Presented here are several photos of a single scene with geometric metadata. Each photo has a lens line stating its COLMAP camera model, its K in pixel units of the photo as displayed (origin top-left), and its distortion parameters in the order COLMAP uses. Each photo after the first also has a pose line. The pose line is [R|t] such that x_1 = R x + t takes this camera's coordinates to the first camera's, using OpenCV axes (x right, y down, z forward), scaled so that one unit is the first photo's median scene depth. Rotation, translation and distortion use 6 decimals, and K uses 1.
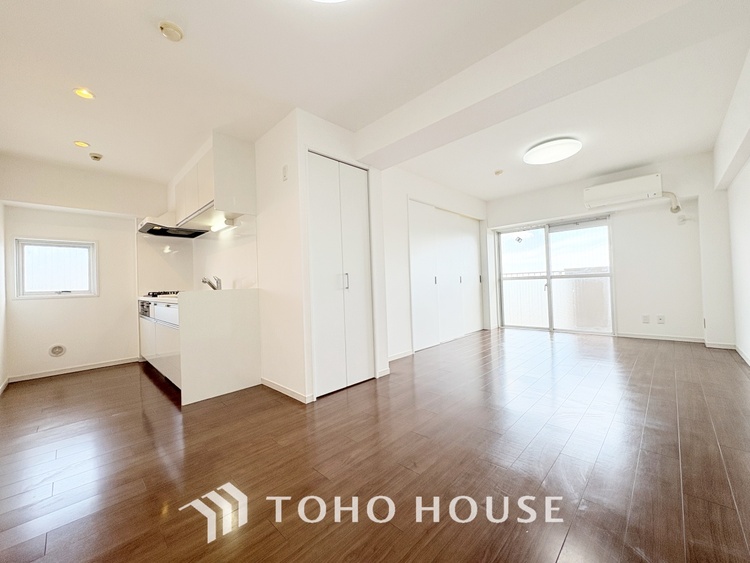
lens RADIAL K [[301.1, 0, 375.0], [0, 301.1, 281.5], [0, 0, 1]] dist [-0.000454, 0.000011]
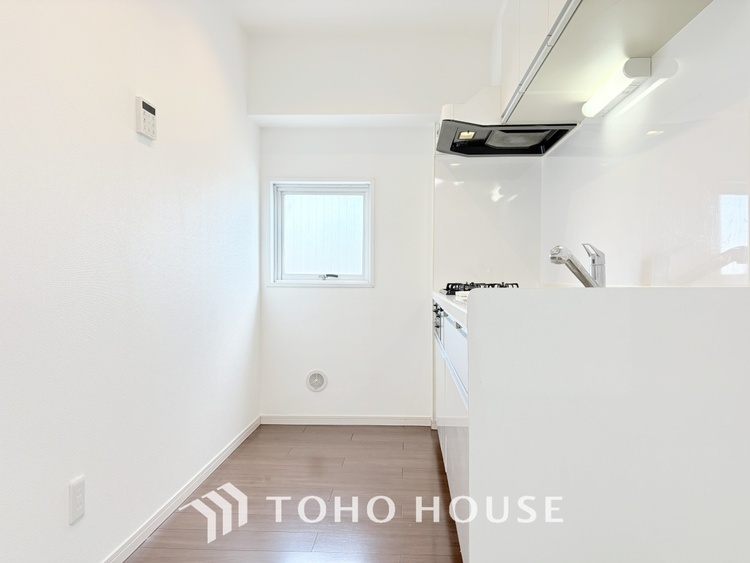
lens RADIAL K [[569.9, 0, 375.0], [0, 569.9, 281.5], [0, 0, 1]] dist [0.002707, 0.001494]
pose [[0.657498, 0.040597, -0.752361, -0.200371], [-0.023584, 0.999167, 0.033304, 0.007784], [0.753087, -0.004153, 0.657908, 0.387791]]
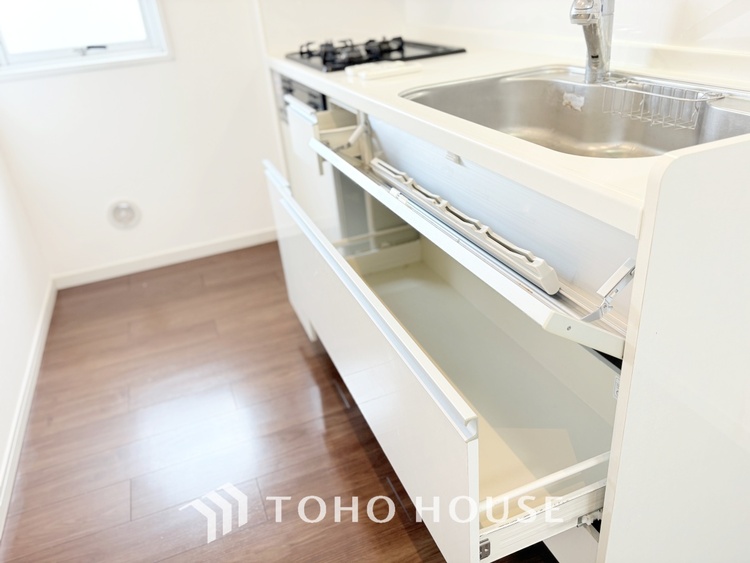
lens RADIAL K [[569.9, 0, 375.0], [0, 569.9, 281.5], [0, 0, 1]] dist [0.002707, 0.001494]
pose [[0.914313, 0.151294, -0.375688, -0.468434], [0.057510, 0.869708, 0.490204, -0.035610], [0.400904, -0.469806, 0.786485, 0.508639]]
